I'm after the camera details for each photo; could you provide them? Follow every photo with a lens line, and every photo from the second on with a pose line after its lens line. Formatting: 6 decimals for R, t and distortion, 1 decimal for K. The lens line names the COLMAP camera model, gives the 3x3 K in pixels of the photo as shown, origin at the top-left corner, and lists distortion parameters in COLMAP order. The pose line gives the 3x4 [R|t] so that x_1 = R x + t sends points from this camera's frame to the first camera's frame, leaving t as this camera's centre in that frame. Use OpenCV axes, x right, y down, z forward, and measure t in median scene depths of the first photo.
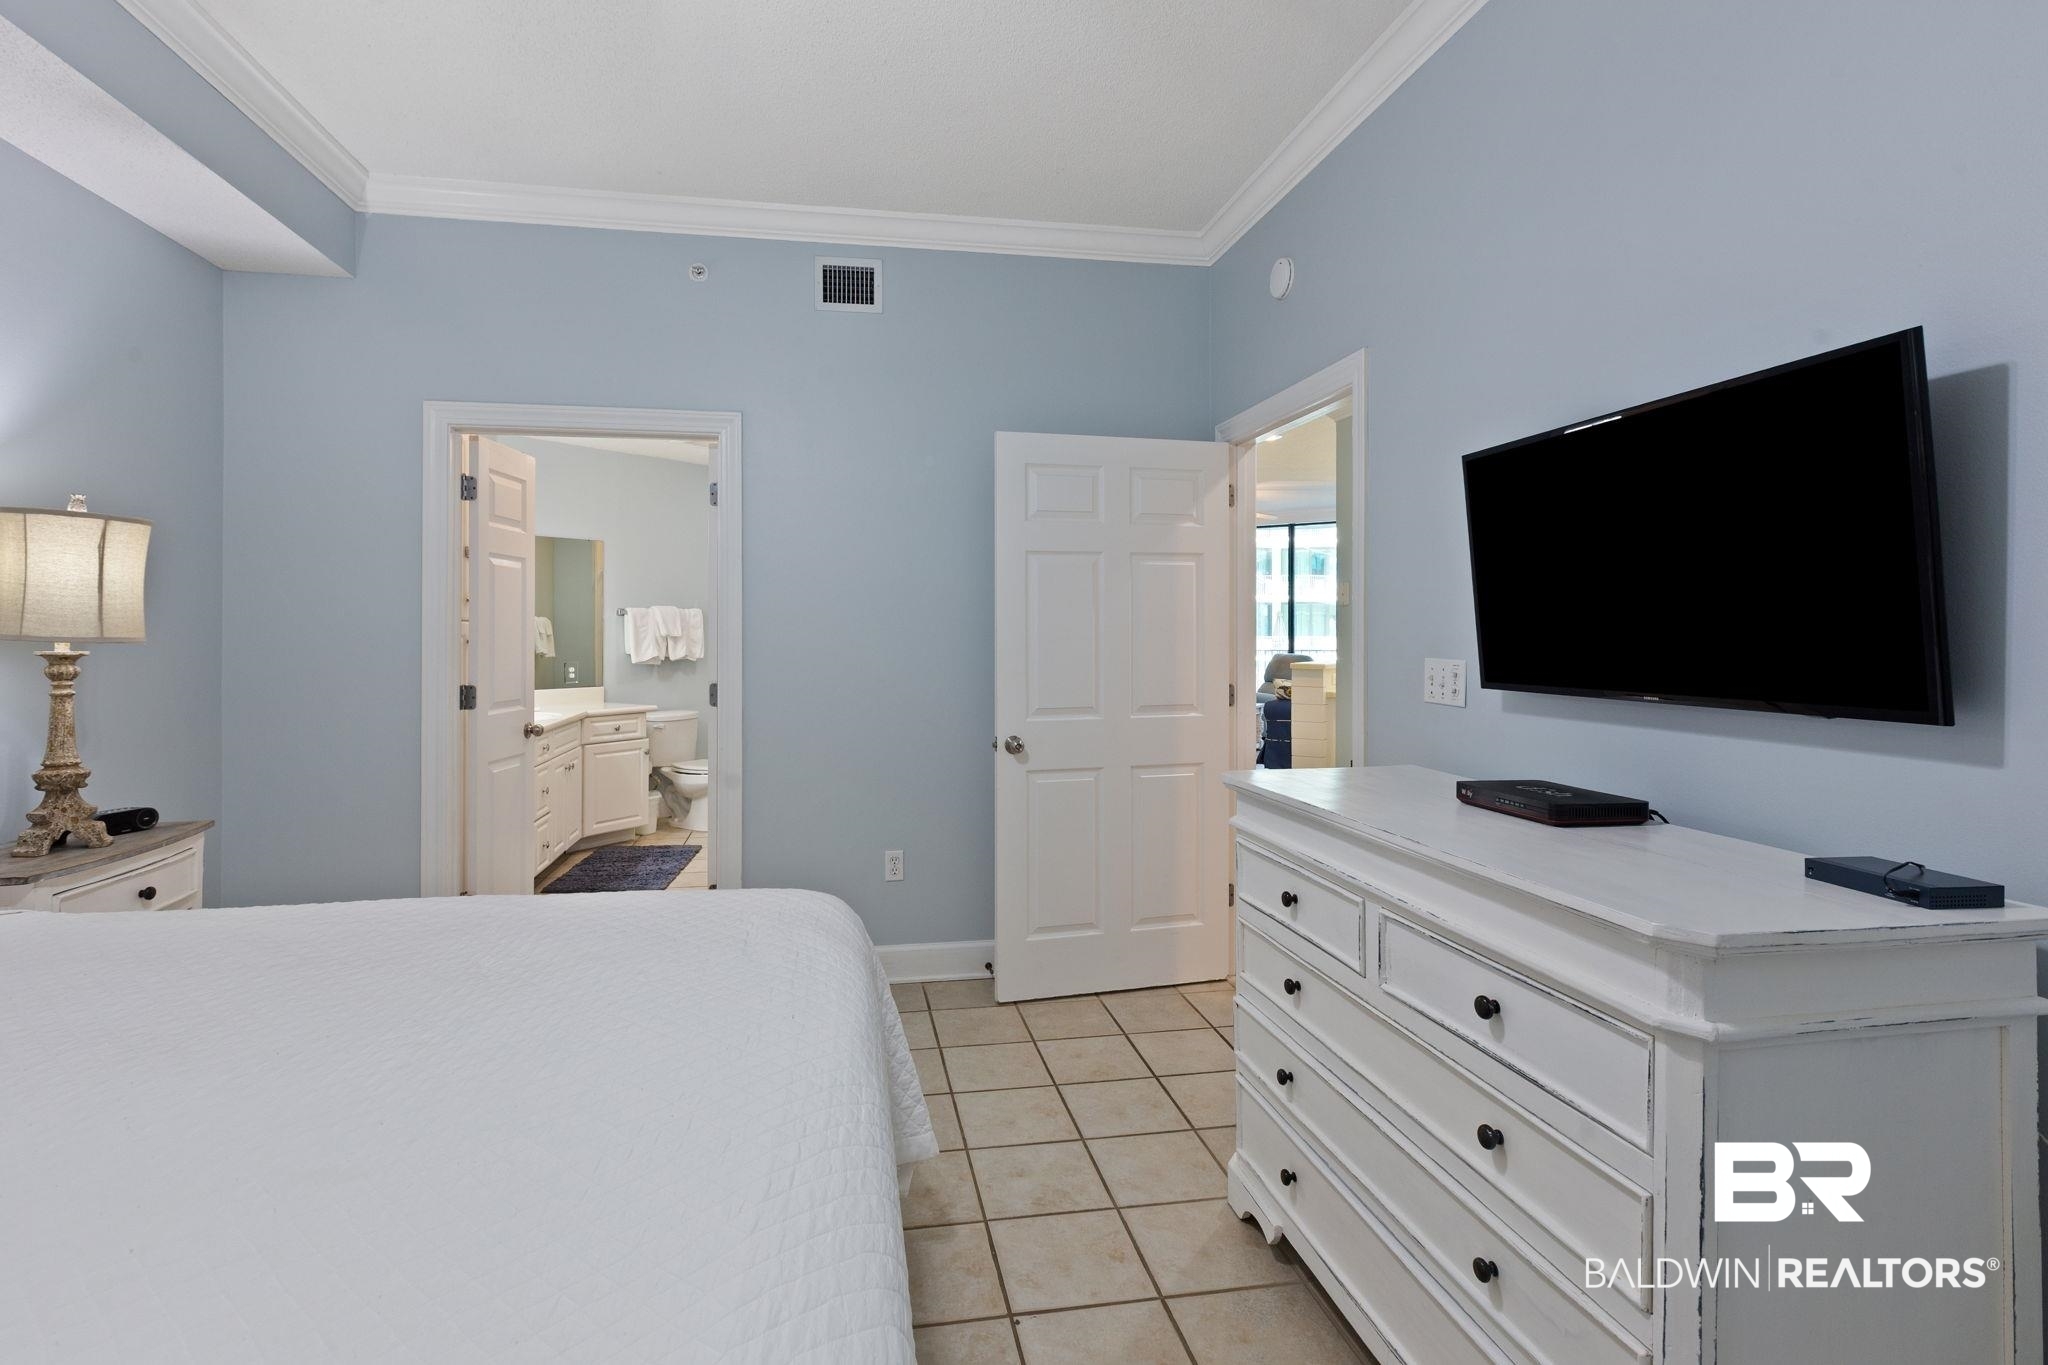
lens RADIAL K [[925.7, 0, 1003.5], [0, 925.7, 629.3], [0, 0, 1]] dist [-0.002683, -0.000597]
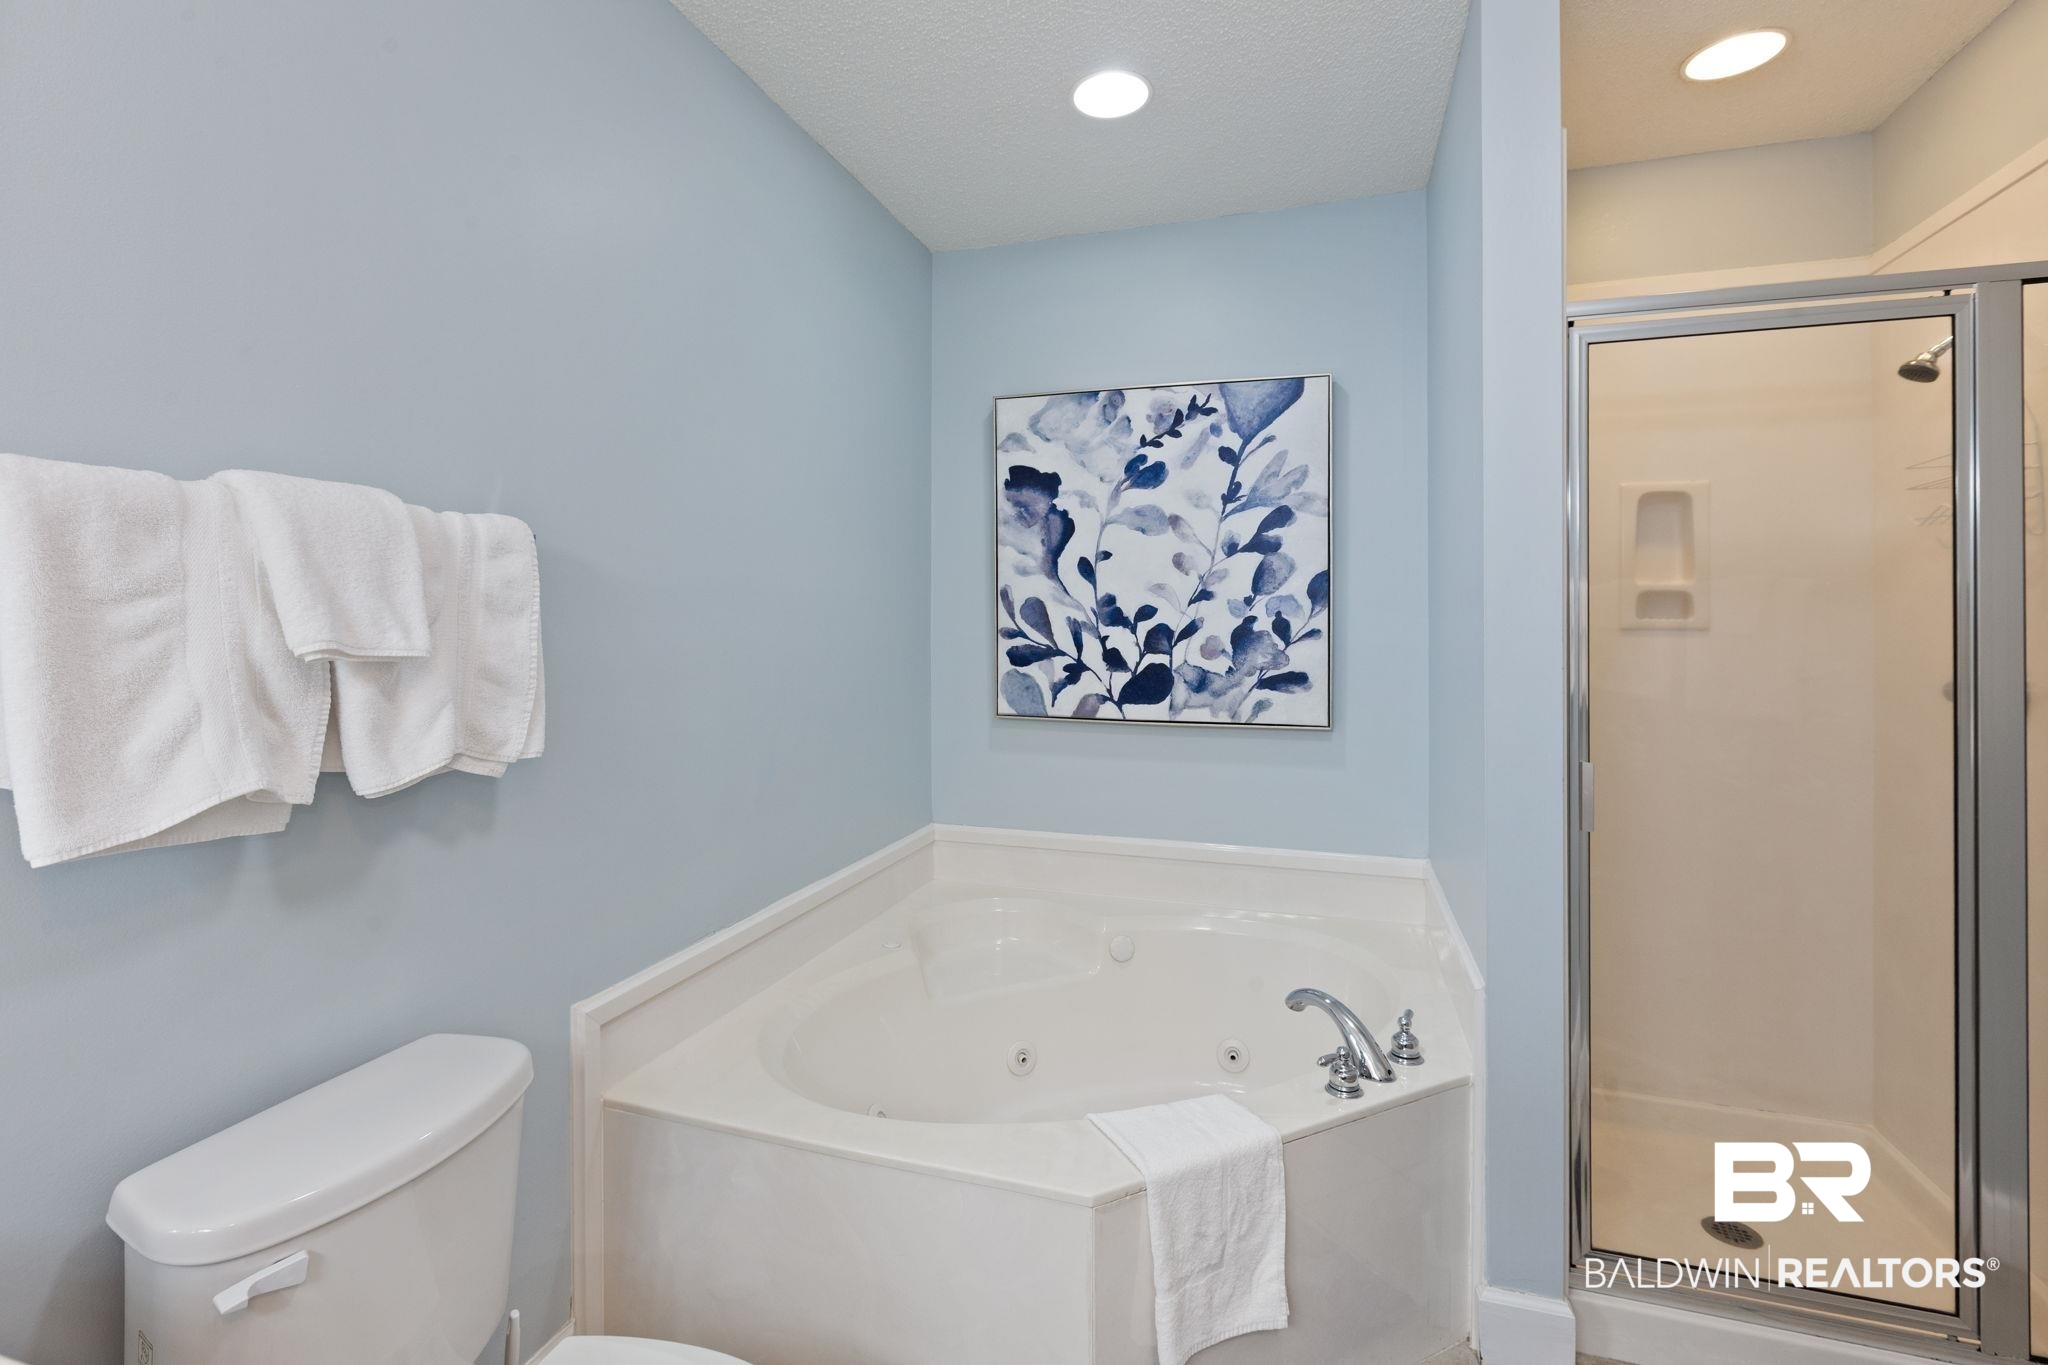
lens RADIAL K [[925.7, 0, 1003.5], [0, 925.7, 629.3], [0, 0, 1]] dist [-0.002683, -0.000597]
pose [[0.966203, 0.000046, 0.257784, -0.298650], [-0.002119, 0.999968, 0.007763, 0.000899], [-0.257775, -0.008047, 0.966171, 0.832804]]
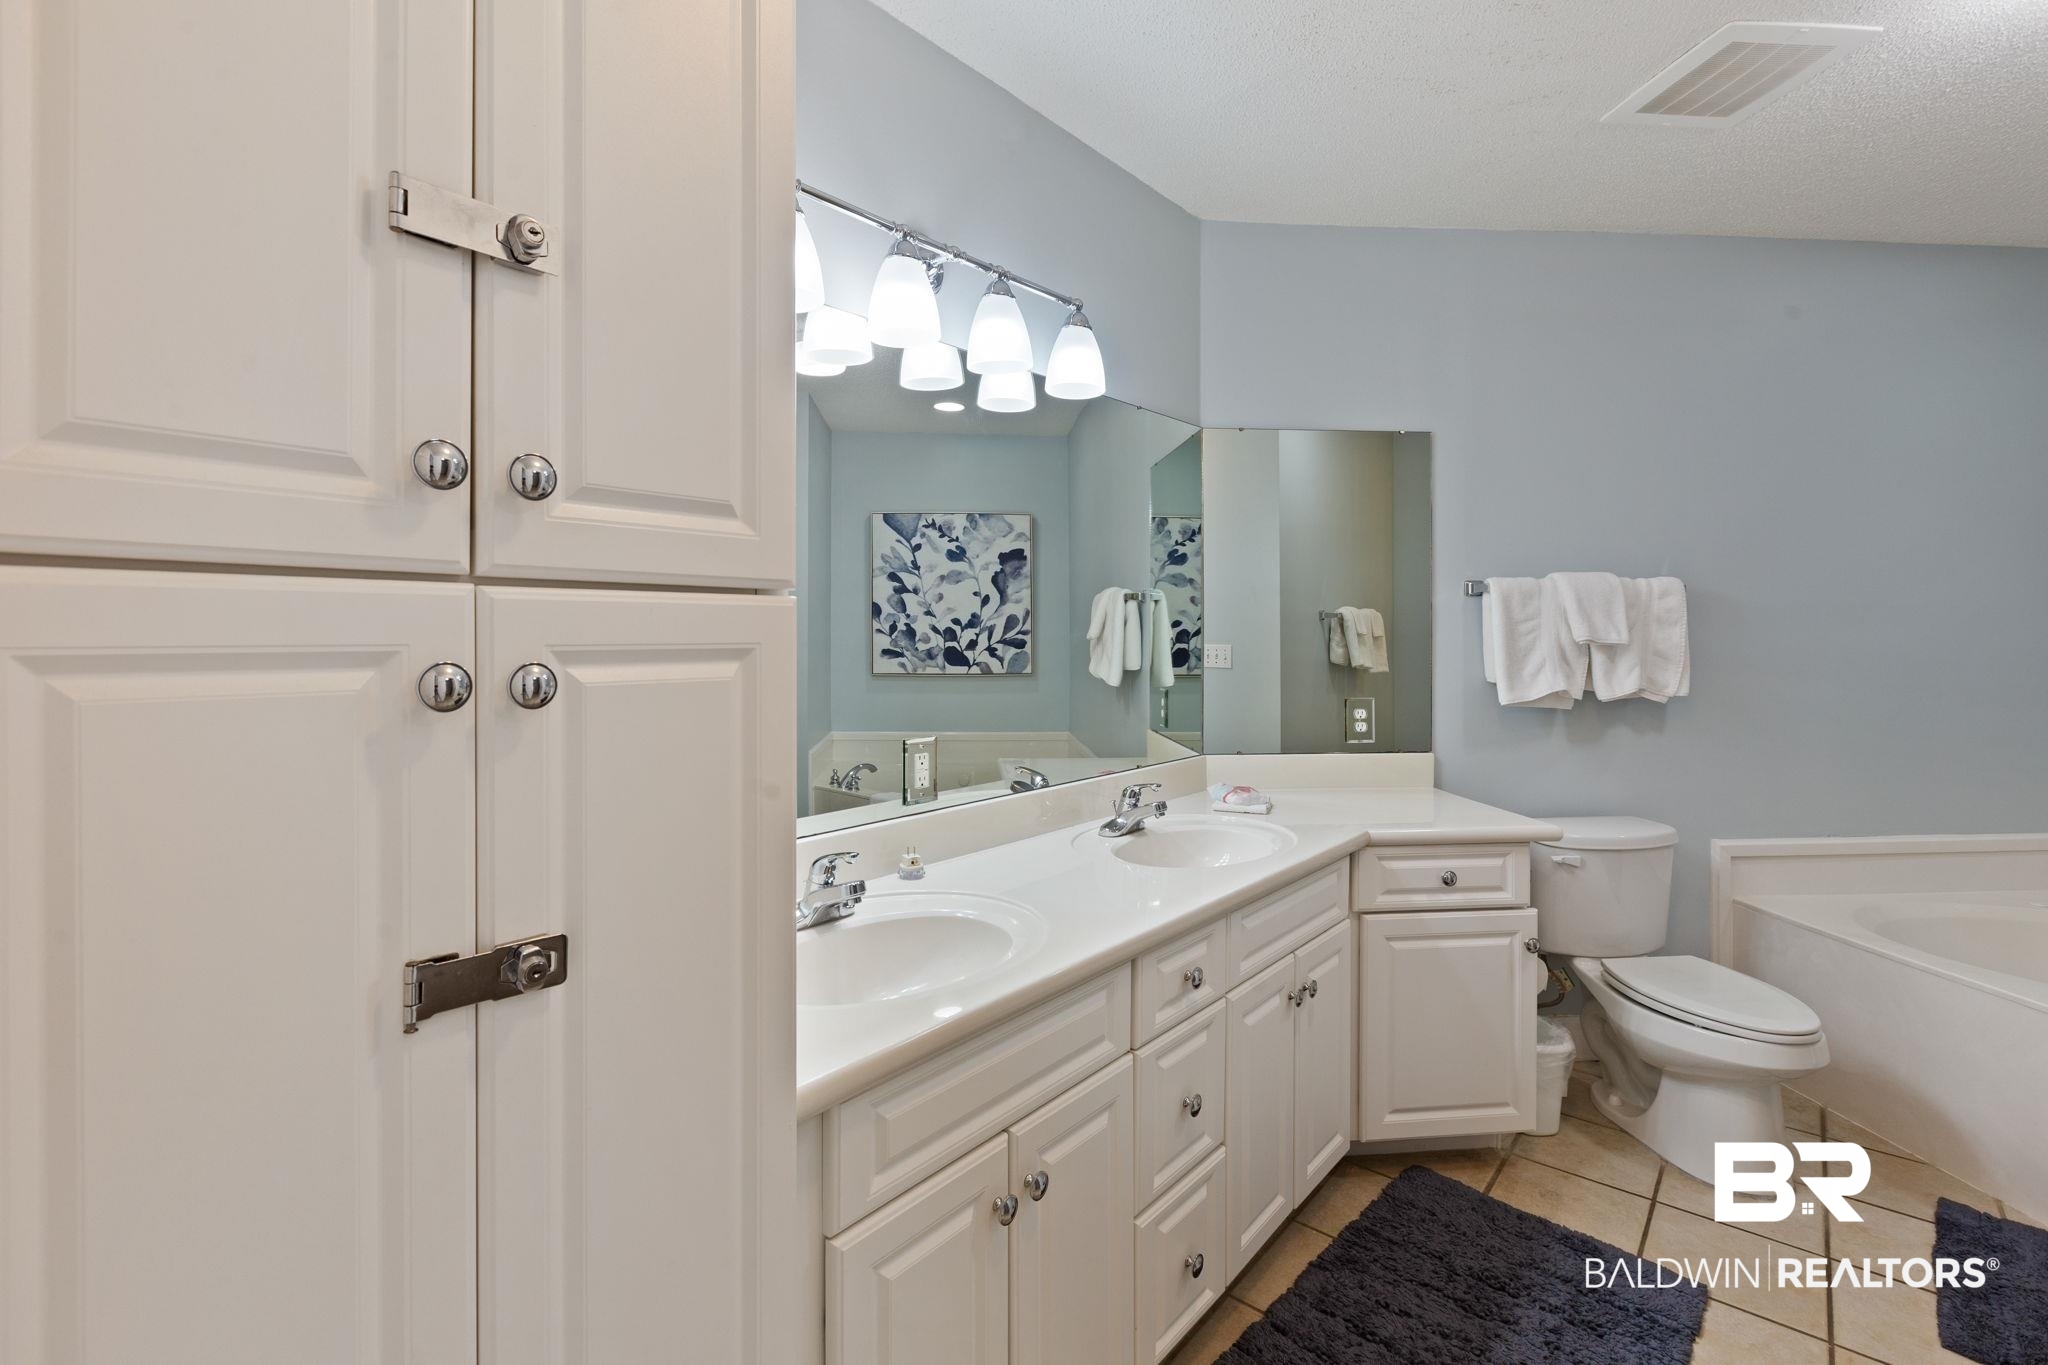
lens RADIAL K [[925.7, 0, 1003.5], [0, 925.7, 629.3], [0, 0, 1]] dist [-0.002683, -0.000597]
pose [[0.611601, -0.000422, -0.791166, -0.199747], [0.001299, 0.999999, 0.000470, 0.000662], [0.791165, -0.001315, 0.611601, 0.548246]]
